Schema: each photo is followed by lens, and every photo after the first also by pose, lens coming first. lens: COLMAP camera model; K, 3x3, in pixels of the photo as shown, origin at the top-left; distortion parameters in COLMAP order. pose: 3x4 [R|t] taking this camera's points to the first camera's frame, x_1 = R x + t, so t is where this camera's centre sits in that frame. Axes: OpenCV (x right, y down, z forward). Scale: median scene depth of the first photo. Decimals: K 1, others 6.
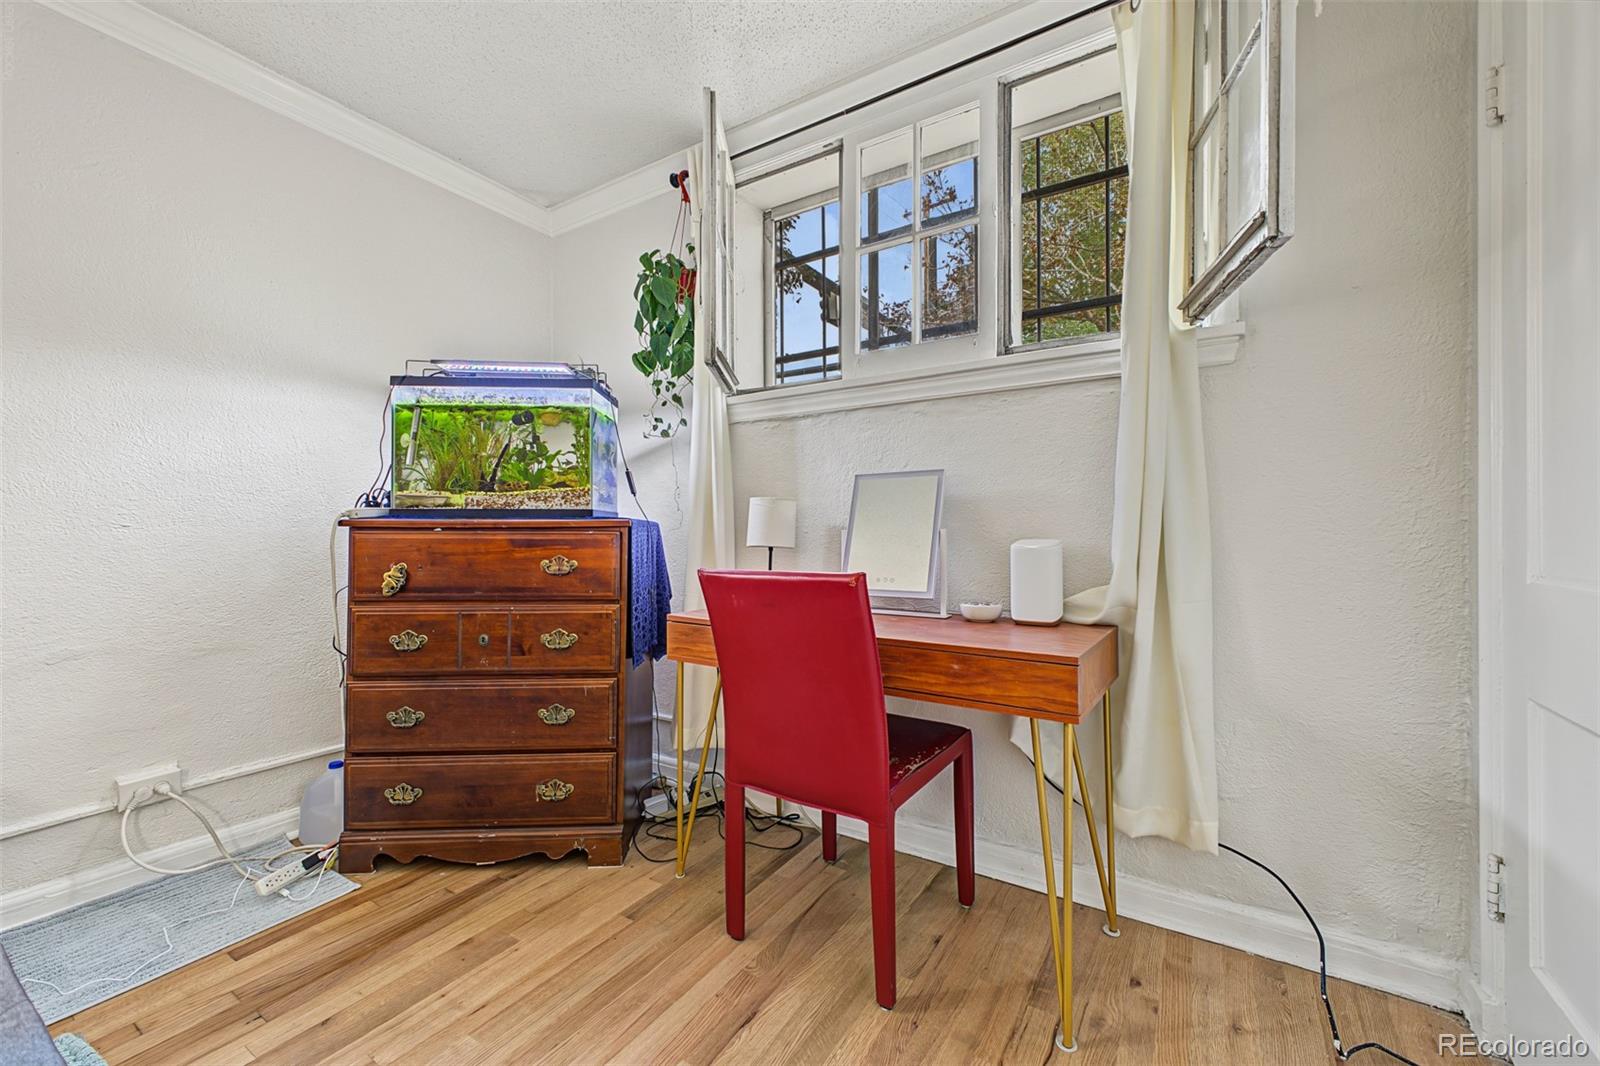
lens RADIAL K [[634.3, 0, 800.1], [0, 634.3, 534.2], [0, 0, 1]] dist [0.007373, -0.002298]
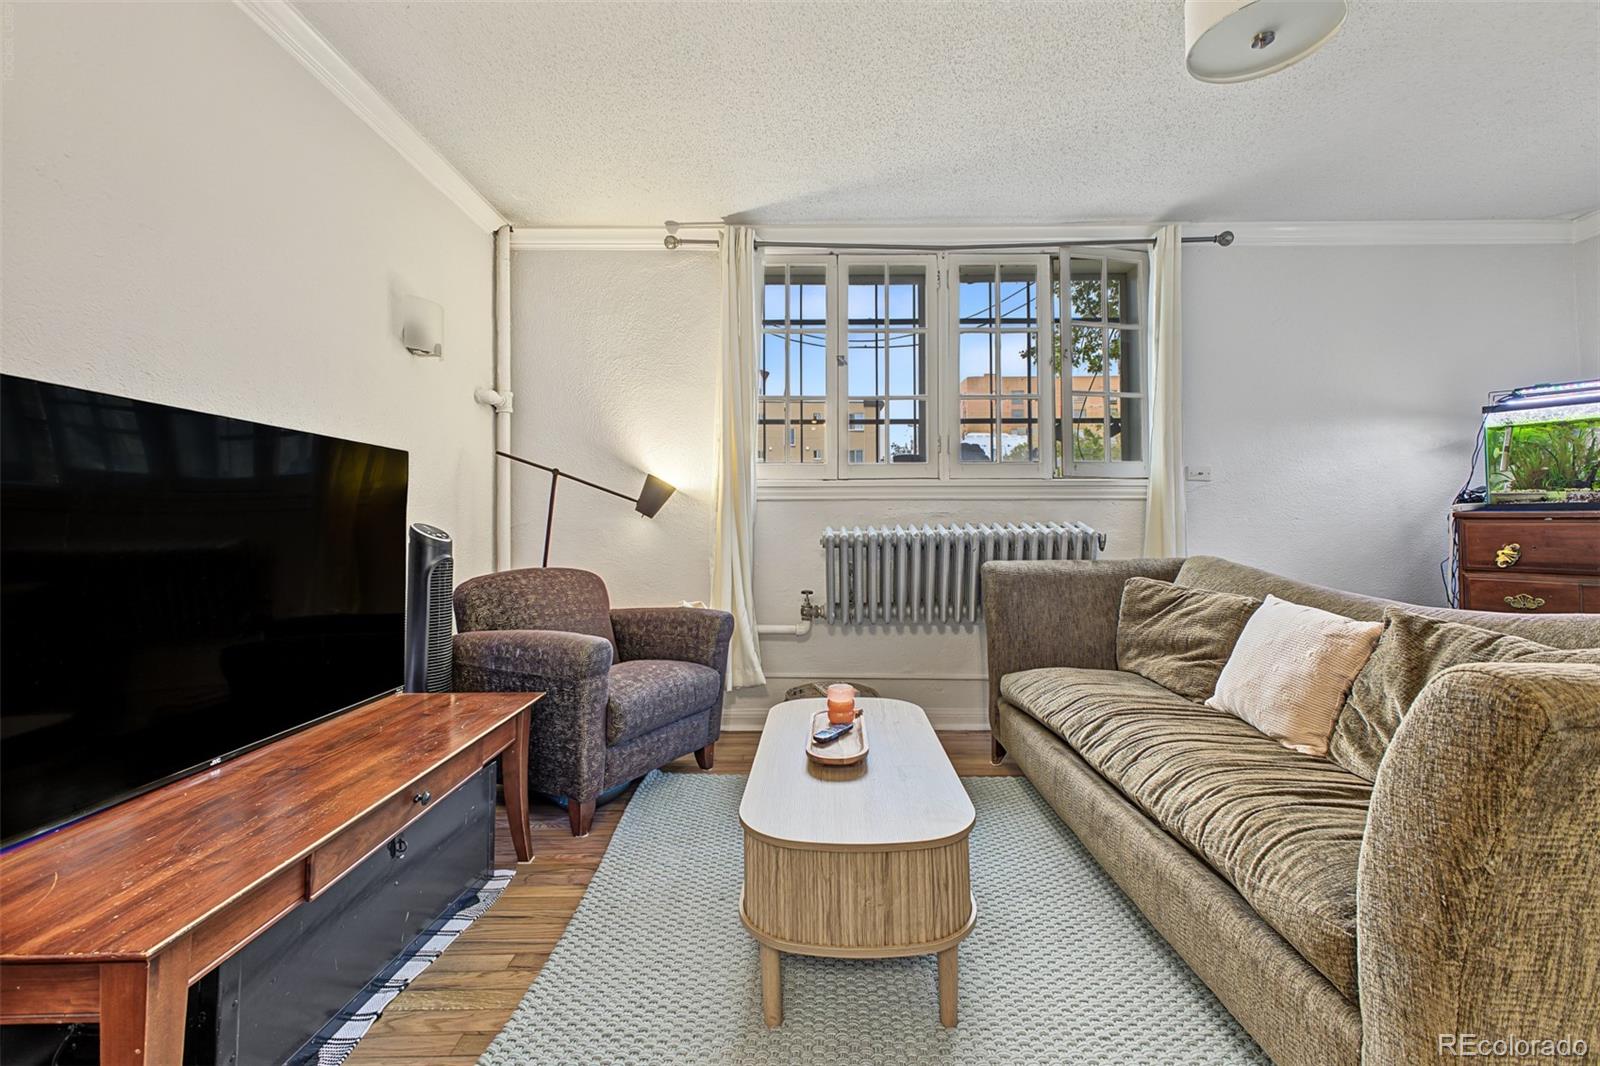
lens RADIAL K [[634.3, 0, 810.6], [0, 634.3, 506.8], [0, 0, 1]] dist [0.007373, -0.002298]
pose [[0.542688, -0.019647, -0.839705, -0.292583], [0.004236, 0.999778, -0.020655, -0.012458], [0.839924, 0.007653, 0.542651, -0.993657]]
